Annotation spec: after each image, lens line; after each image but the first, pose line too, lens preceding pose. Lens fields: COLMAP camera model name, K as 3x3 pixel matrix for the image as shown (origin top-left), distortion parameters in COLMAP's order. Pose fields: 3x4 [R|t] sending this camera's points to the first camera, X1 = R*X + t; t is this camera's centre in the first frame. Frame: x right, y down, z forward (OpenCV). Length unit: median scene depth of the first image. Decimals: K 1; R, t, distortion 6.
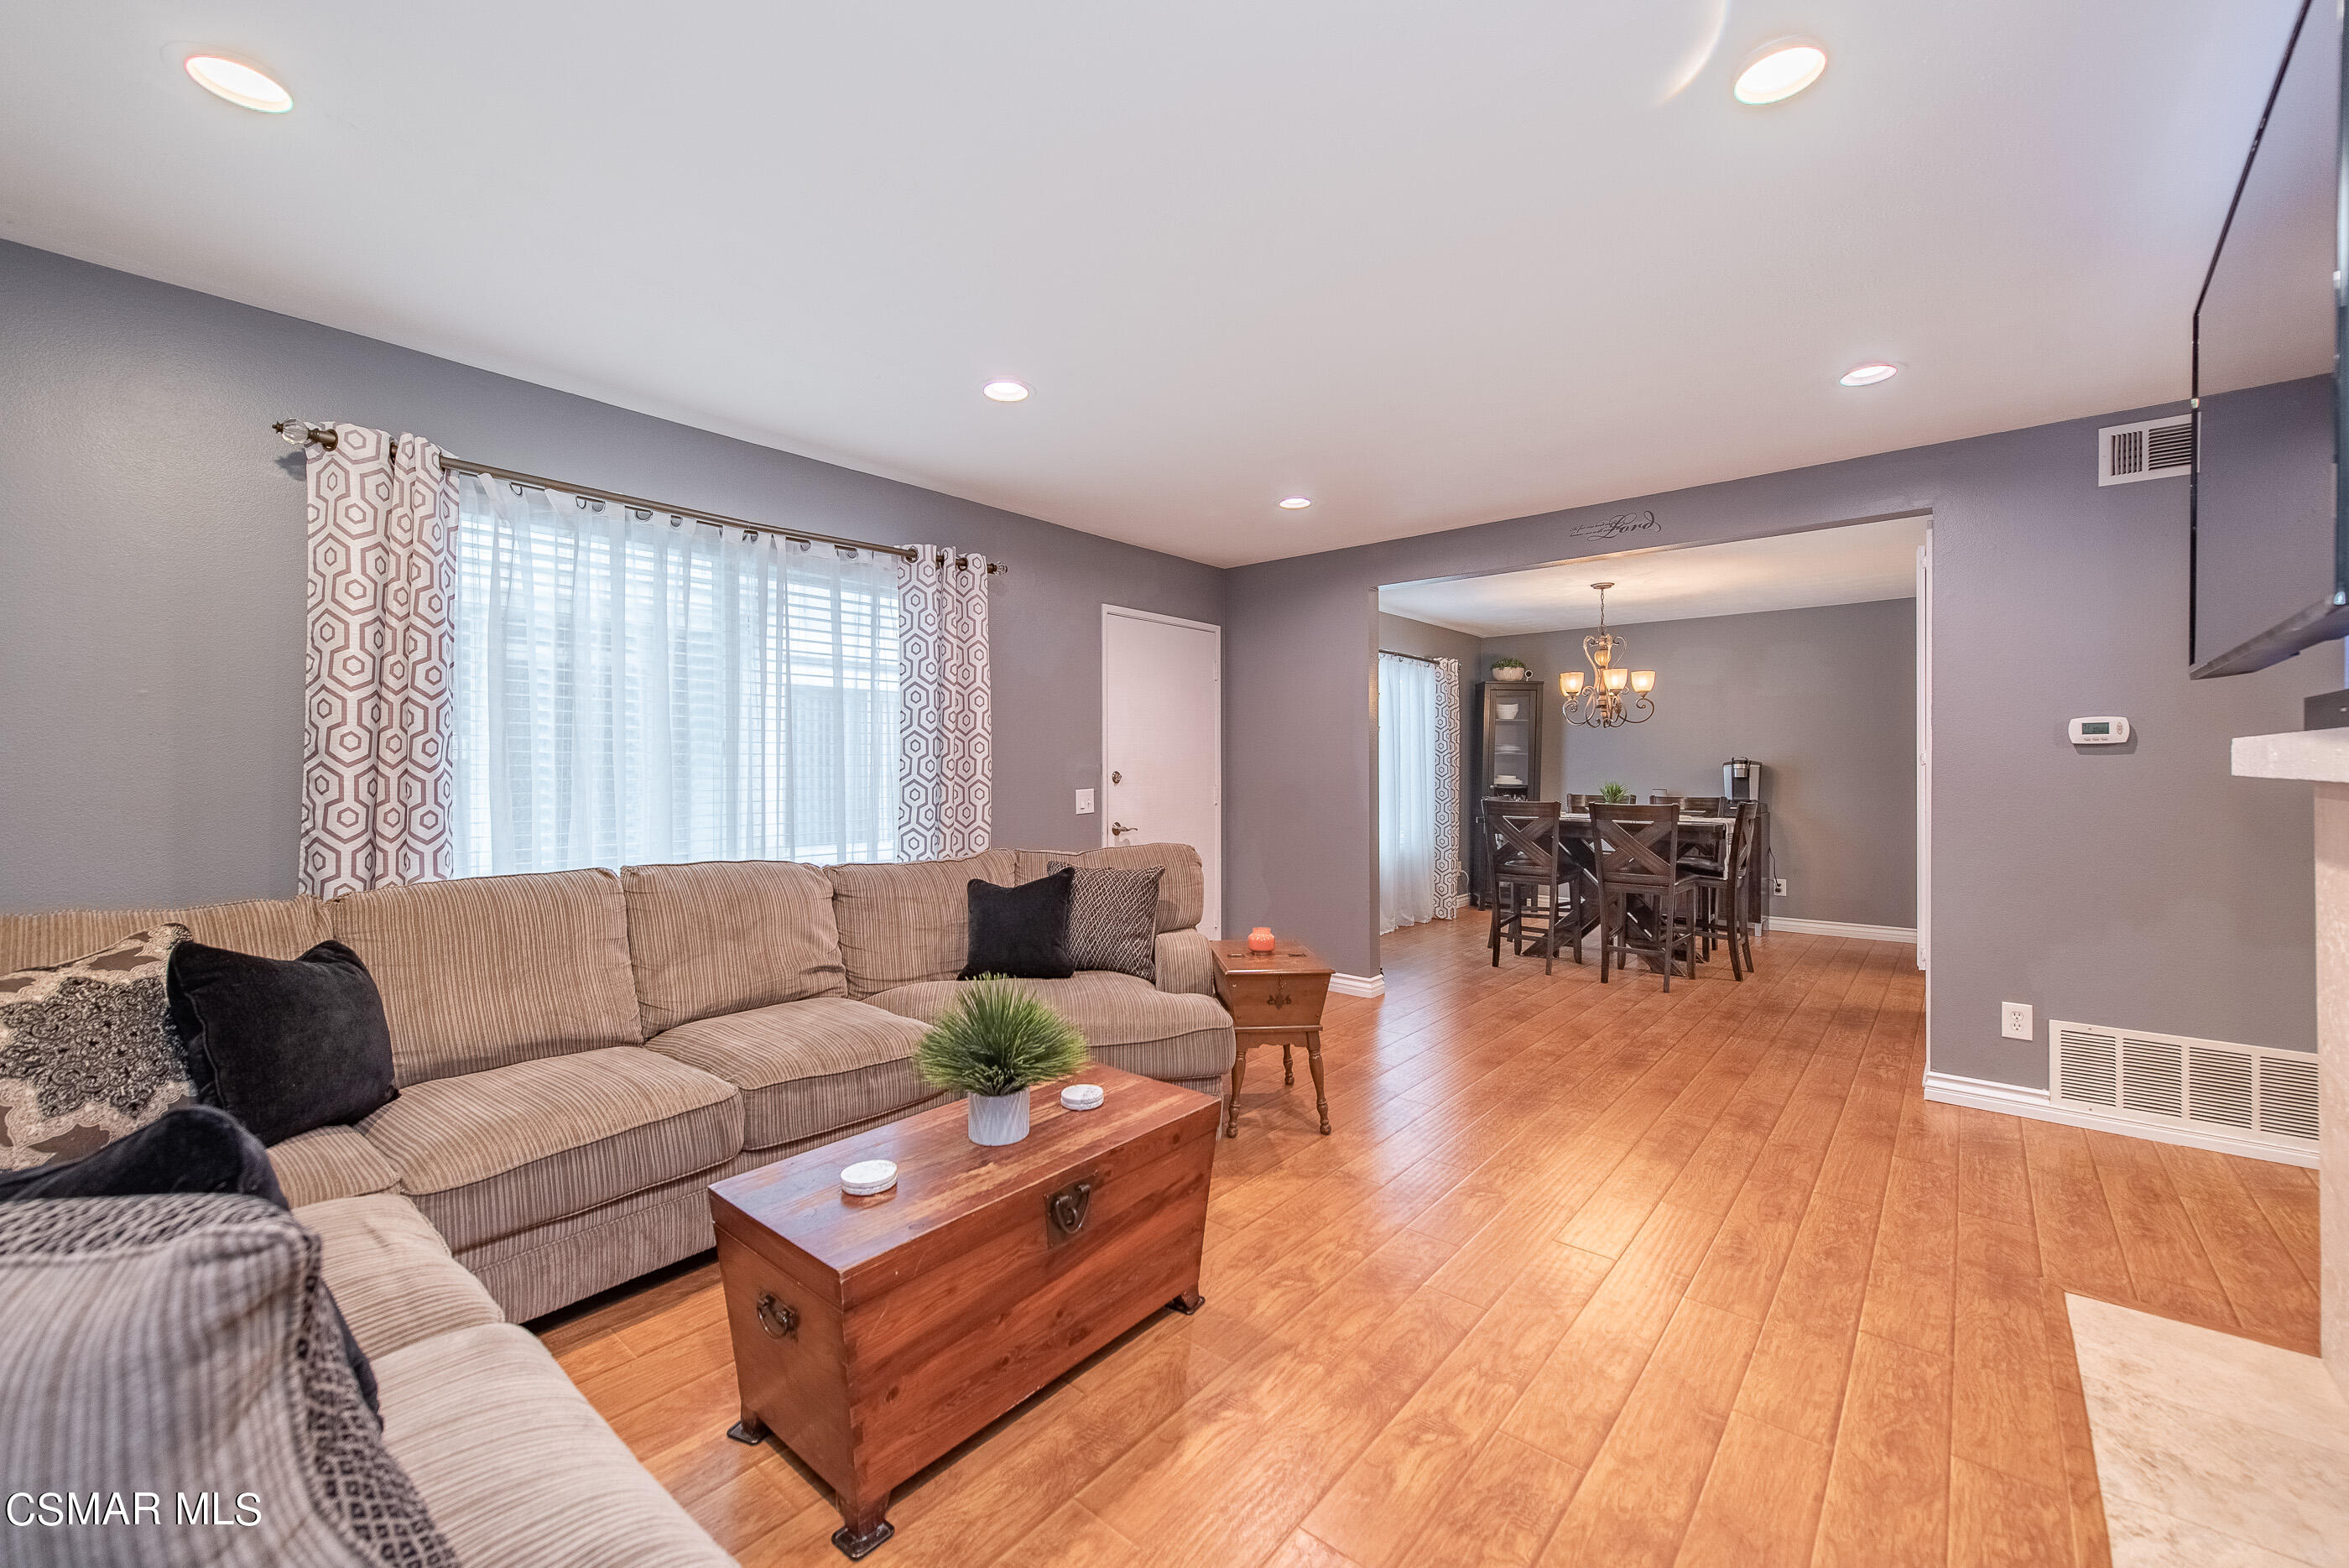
lens RADIAL K [[925.6, 0, 1205.8], [0, 925.6, 766.1], [0, 0, 1]] dist [0.018915, -0.000317]
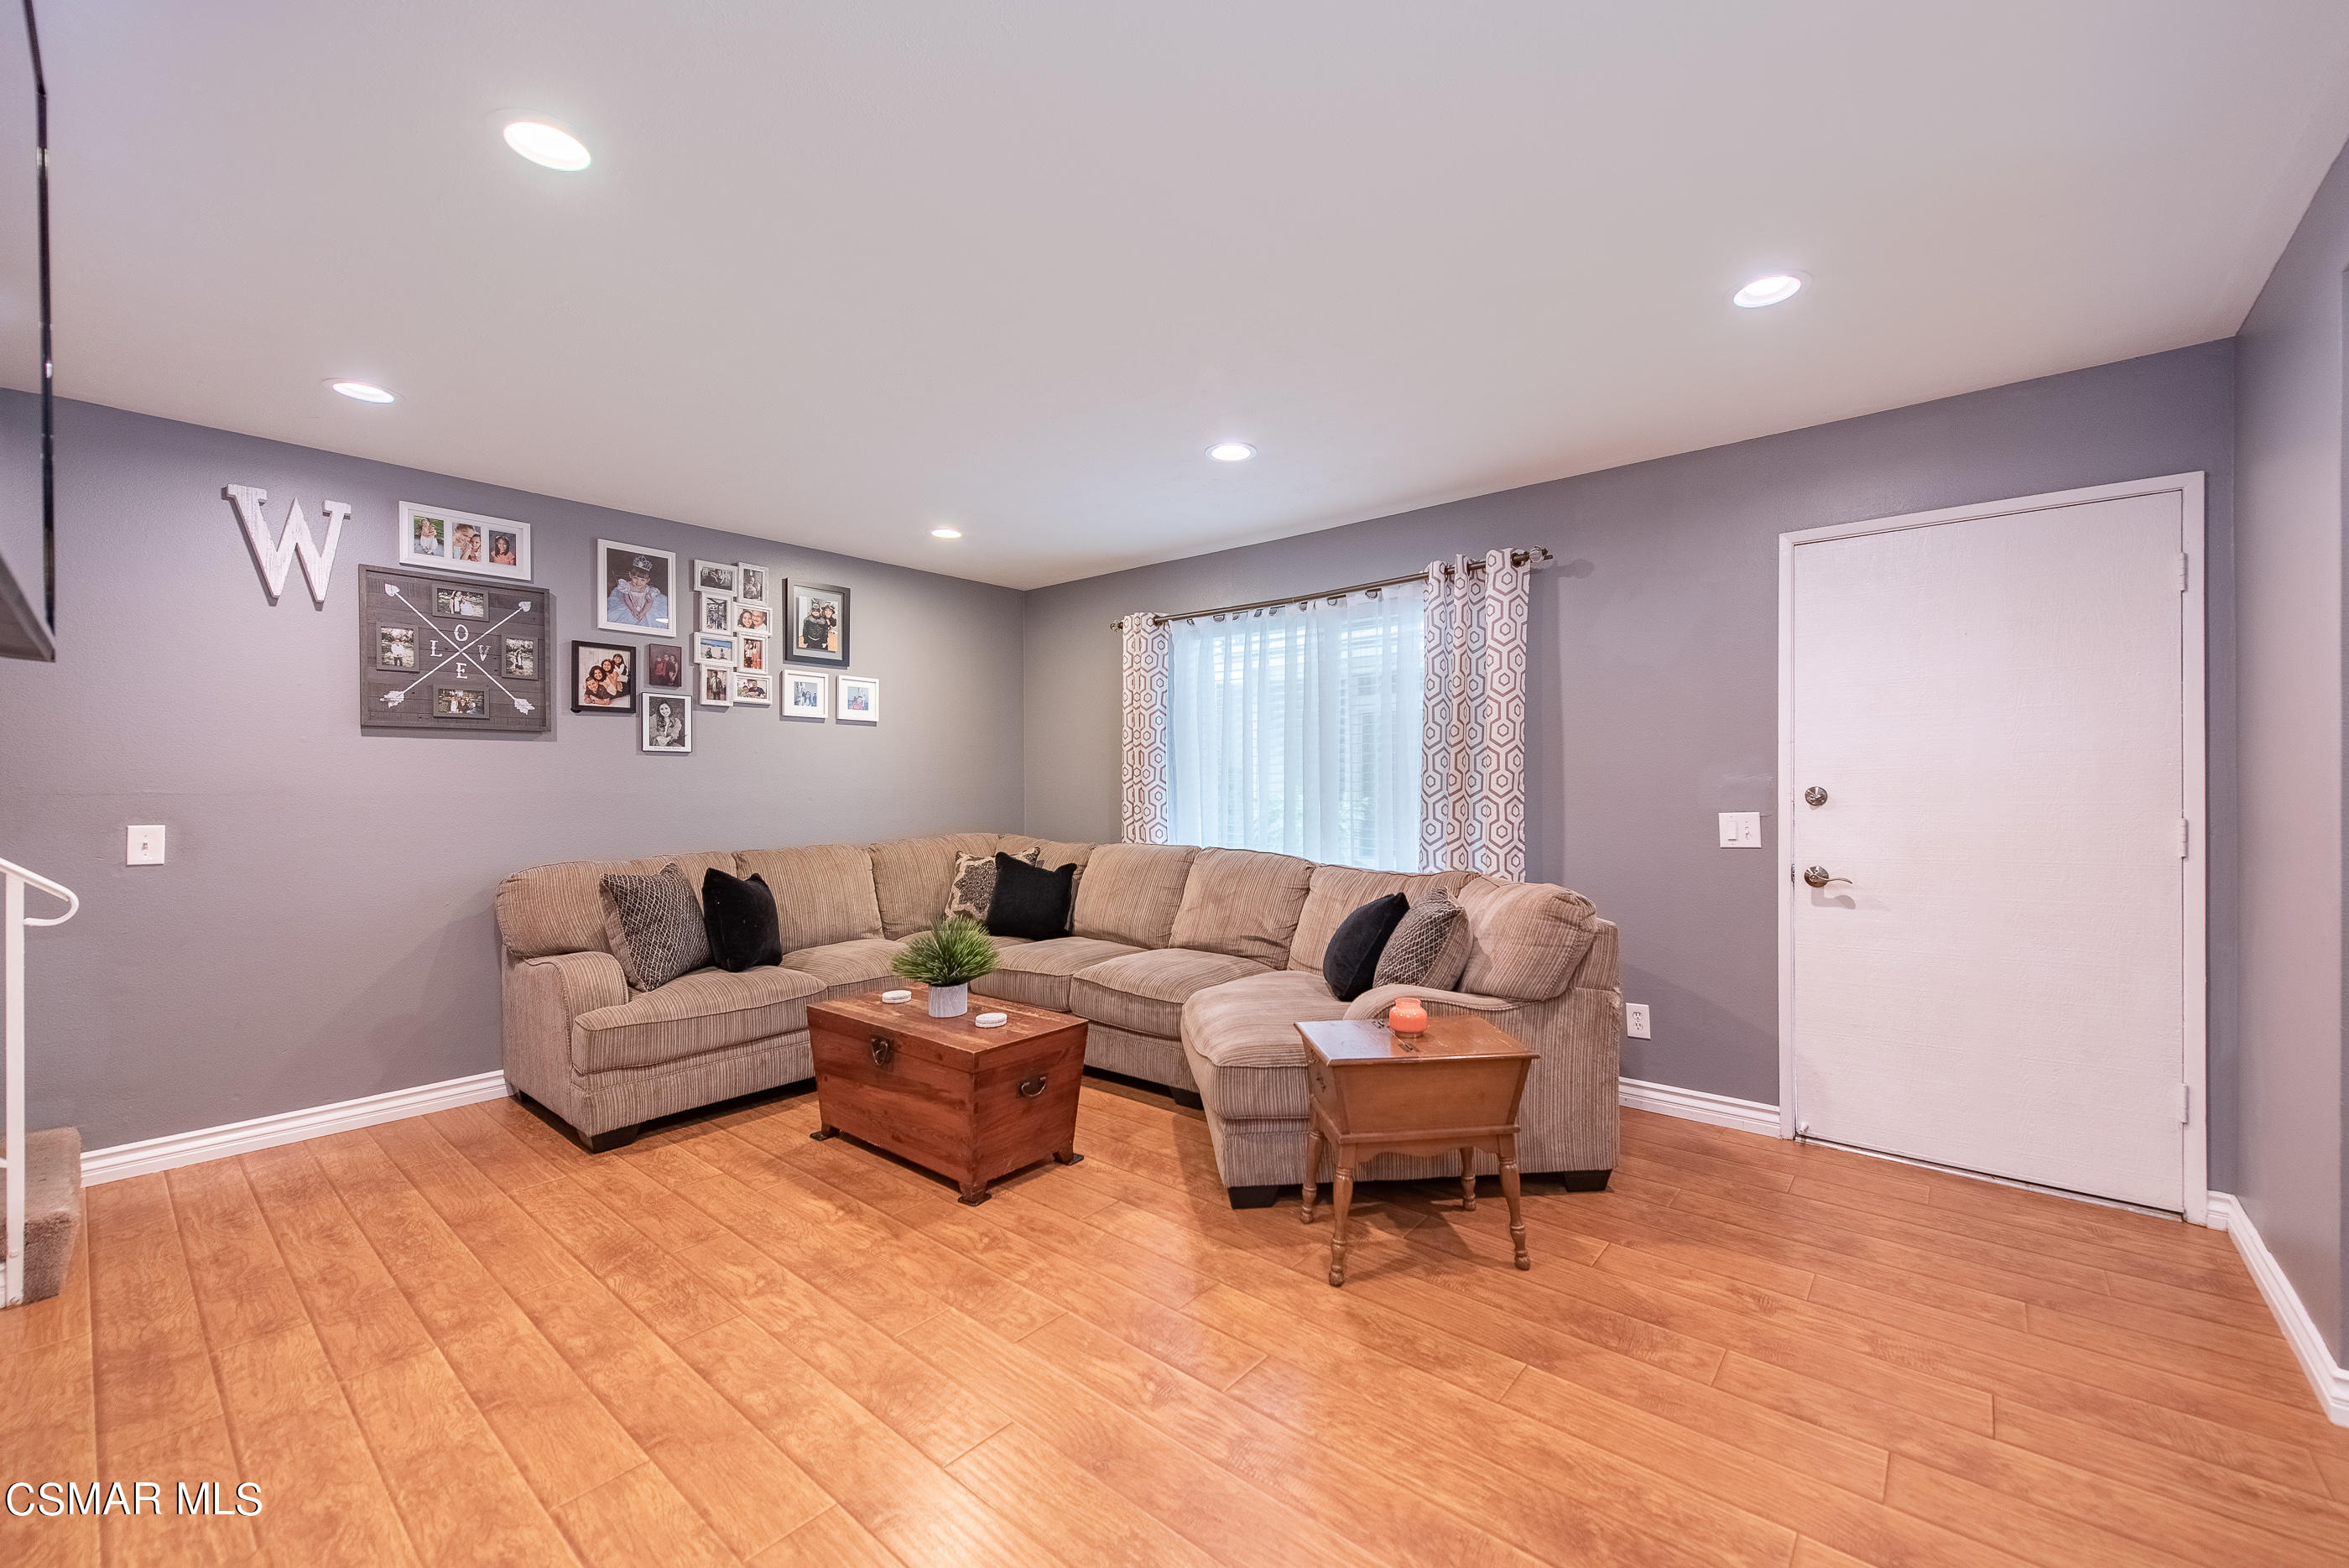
lens RADIAL K [[925.0, 0, 1183.0], [0, 925.0, 785.6], [0, 0, 1]] dist [0.002826, -0.000237]
pose [[-0.006250, -0.001823, -0.999979, 1.257095], [0.004554, 0.999988, -0.001852, 0.009096], [0.999970, -0.004565, -0.006242, 1.301635]]
